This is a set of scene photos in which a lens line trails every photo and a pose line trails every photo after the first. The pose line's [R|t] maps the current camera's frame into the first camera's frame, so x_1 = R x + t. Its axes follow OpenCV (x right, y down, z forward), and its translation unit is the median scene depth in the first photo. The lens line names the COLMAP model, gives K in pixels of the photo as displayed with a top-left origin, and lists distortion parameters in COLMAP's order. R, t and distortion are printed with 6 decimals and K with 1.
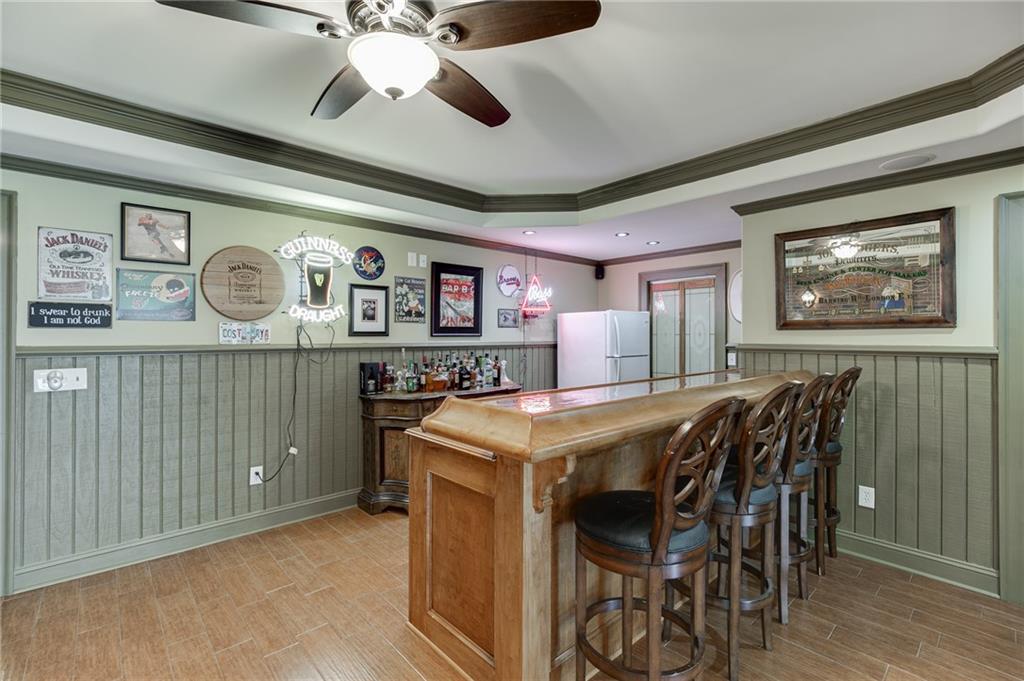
lens RADIAL K [[459.7, 0, 507.4], [0, 459.7, 337.4], [0, 0, 1]] dist [-0.008409, 0.000908]
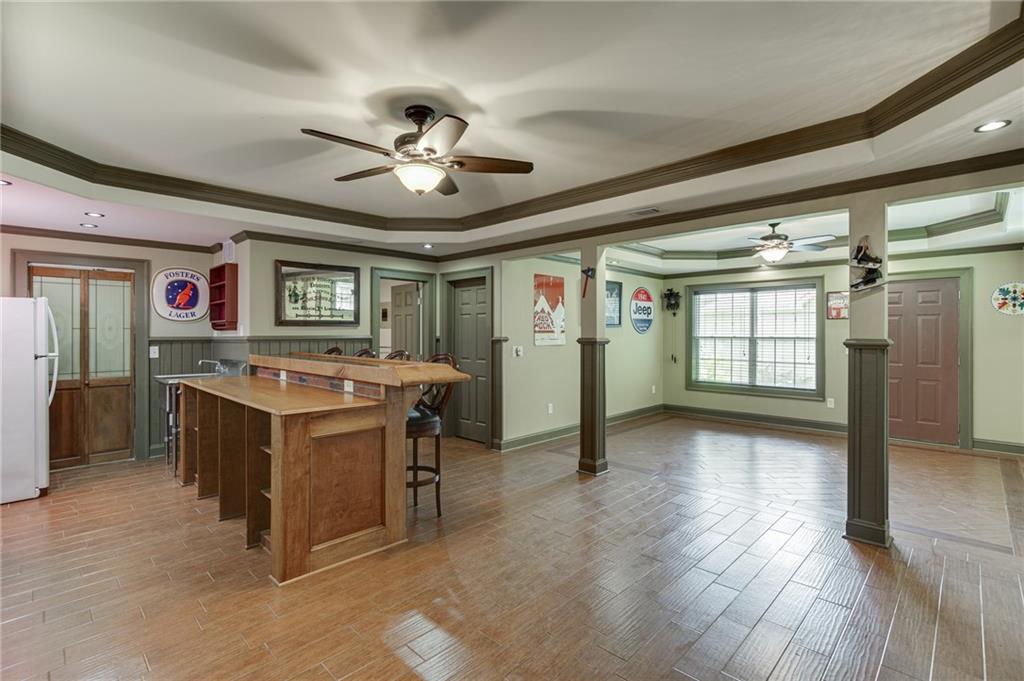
lens RADIAL K [[475.5, 0, 515.1], [0, 475.5, 333.2], [0, 0, 1]] dist [-0.002678, -0.000243]
pose [[-0.050765, -0.003573, 0.998704, -0.828656], [0.002289, 0.999991, 0.003694, 0.002075], [-0.998708, 0.002474, -0.050756, 0.282972]]
